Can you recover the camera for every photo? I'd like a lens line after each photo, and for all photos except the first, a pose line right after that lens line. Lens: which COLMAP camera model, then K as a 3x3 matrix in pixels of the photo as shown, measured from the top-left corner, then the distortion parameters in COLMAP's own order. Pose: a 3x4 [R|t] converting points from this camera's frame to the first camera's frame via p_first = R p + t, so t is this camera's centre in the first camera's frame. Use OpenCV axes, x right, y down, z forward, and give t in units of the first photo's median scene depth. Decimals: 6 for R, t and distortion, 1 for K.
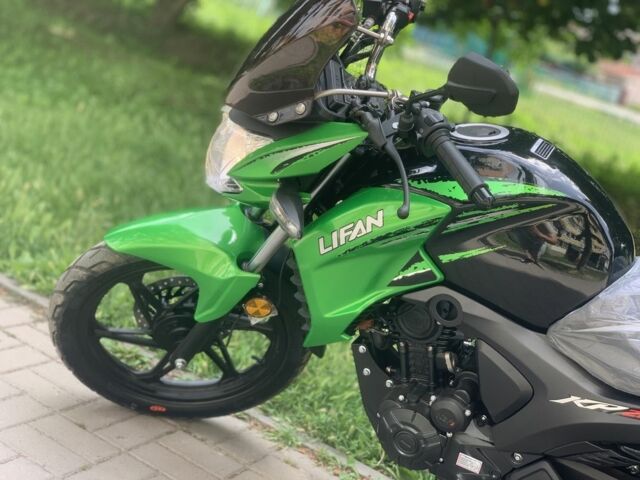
lens RADIAL K [[953.2, 0, 320.6], [0, 953.2, 239.7], [0, 0, 1]] dist [0.026972, 0.000000]
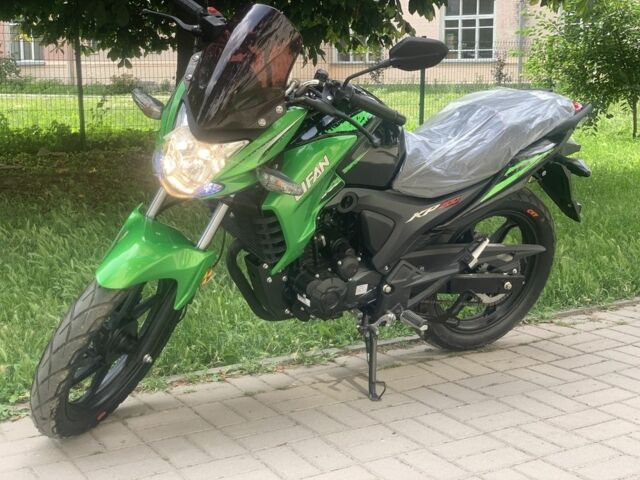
lens RADIAL K [[953.2, 0, 318.9], [0, 953.2, 238.7], [0, 0, 1]] dist [0.026972, 0.000000]
pose [[0.475003, -0.426853, 0.769525, -1.137872], [0.349223, 0.894105, 0.280392, -0.332453], [-0.807722, 0.135549, 0.573769, 0.149170]]
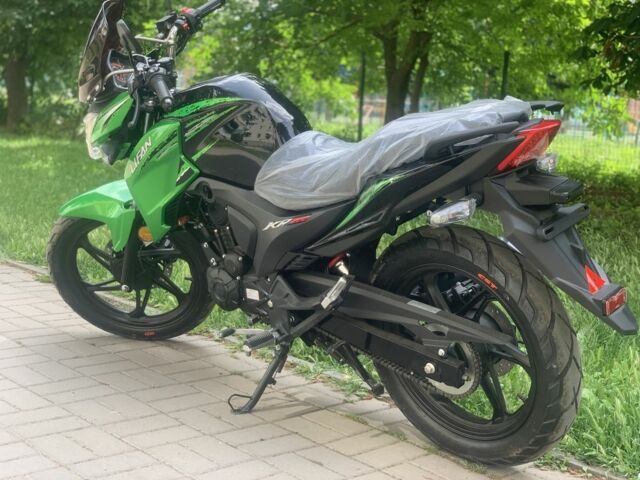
lens RADIAL K [[953.2, 0, 319.9], [0, 953.2, 240.6], [0, 0, 1]] dist [0.026972, 0.000000]
pose [[0.928262, -0.191418, -0.318886, 0.802256], [0.140427, 0.974310, -0.176072, 0.461753], [0.344397, 0.118660, 0.931295, -0.395678]]
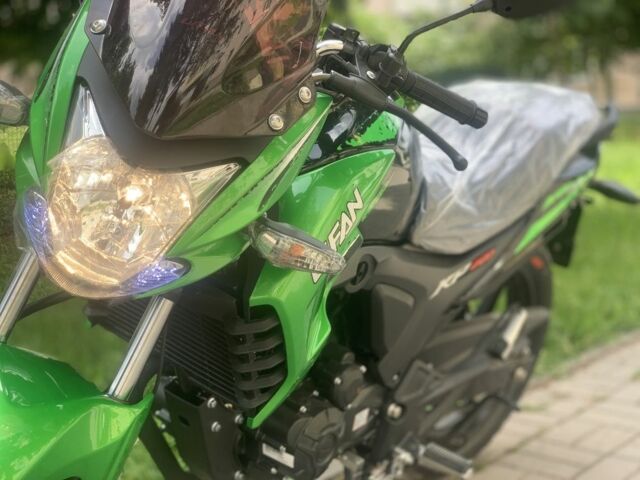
lens RADIAL K [[953.2, 0, 318.9], [0, 953.2, 242.3], [0, 0, 1]] dist [0.026972, 0.000000]
pose [[0.194390, -0.423120, 0.884976, -0.632556], [0.309841, 0.882482, 0.353869, -0.269705], [-0.930705, 0.205413, 0.302645, 0.780832]]
